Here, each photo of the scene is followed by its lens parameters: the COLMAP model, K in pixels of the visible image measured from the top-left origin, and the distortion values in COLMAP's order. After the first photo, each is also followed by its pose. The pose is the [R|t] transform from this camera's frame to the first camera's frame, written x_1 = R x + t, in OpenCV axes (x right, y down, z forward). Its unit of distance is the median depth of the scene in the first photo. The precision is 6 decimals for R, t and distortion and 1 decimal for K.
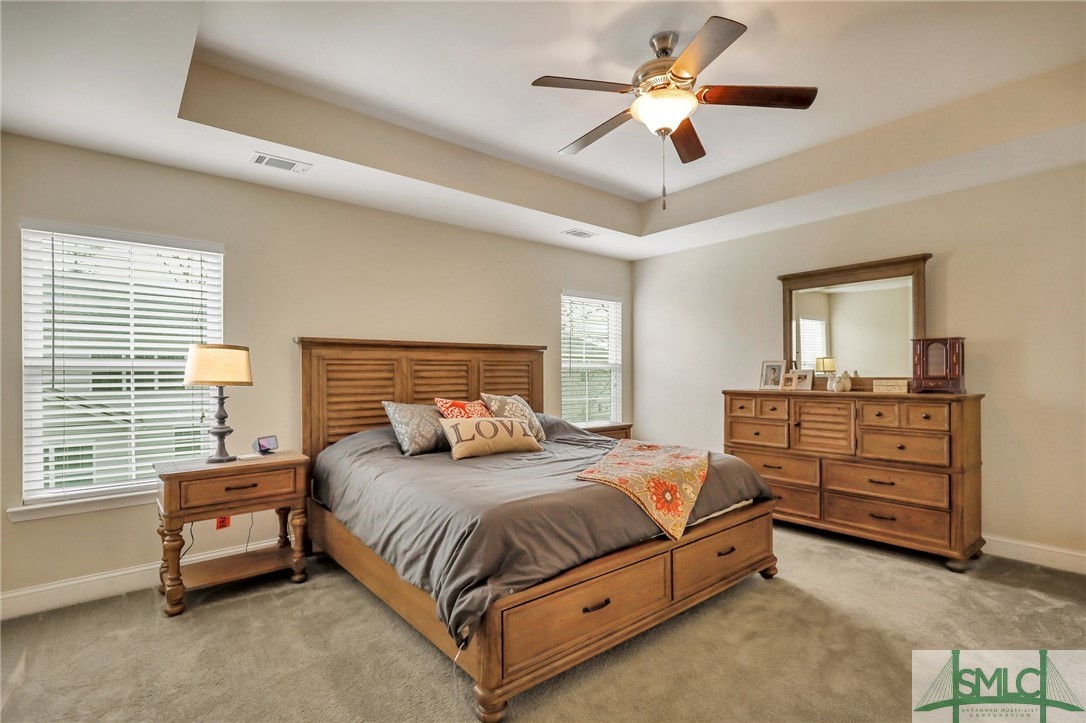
lens RADIAL K [[507.7, 0, 543.0], [0, 507.7, 361.5], [0, 0, 1]] dist [-0.000315, -0.000037]
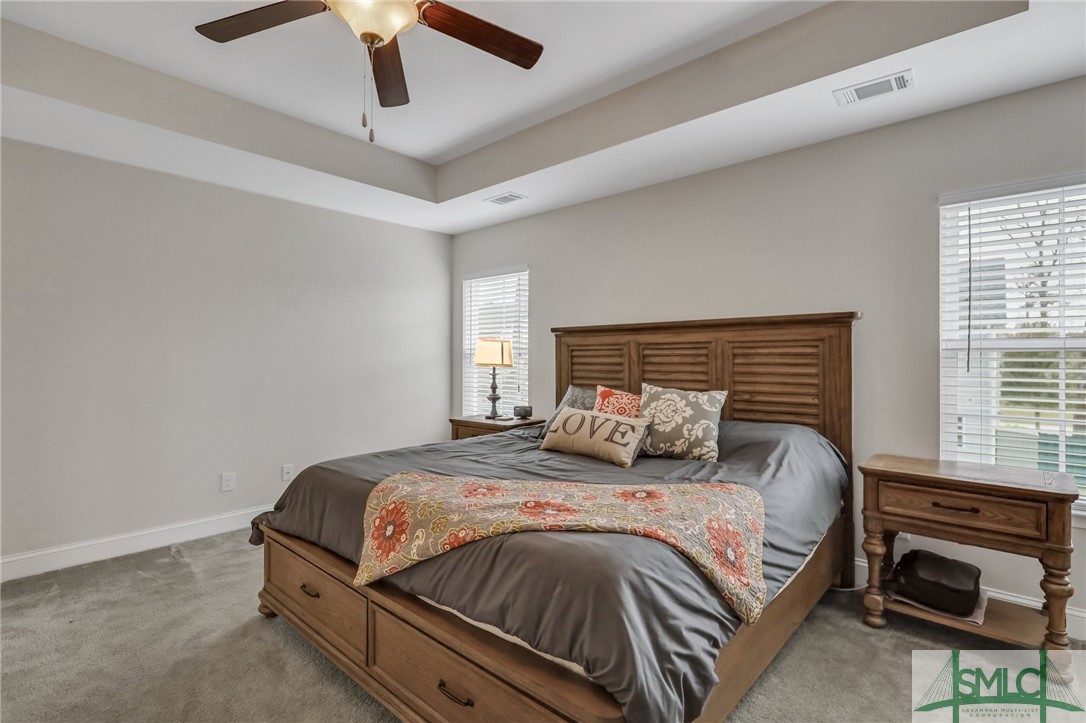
lens RADIAL K [[517.2, 0, 573.8], [0, 517.2, 365.6], [0, 0, 1]] dist [-0.002295, -0.000222]
pose [[0.169635, 0.023375, -0.985230, 0.725184], [0.024656, 0.999305, 0.027954, 0.007727], [0.985199, -0.029034, 0.168941, 0.806550]]
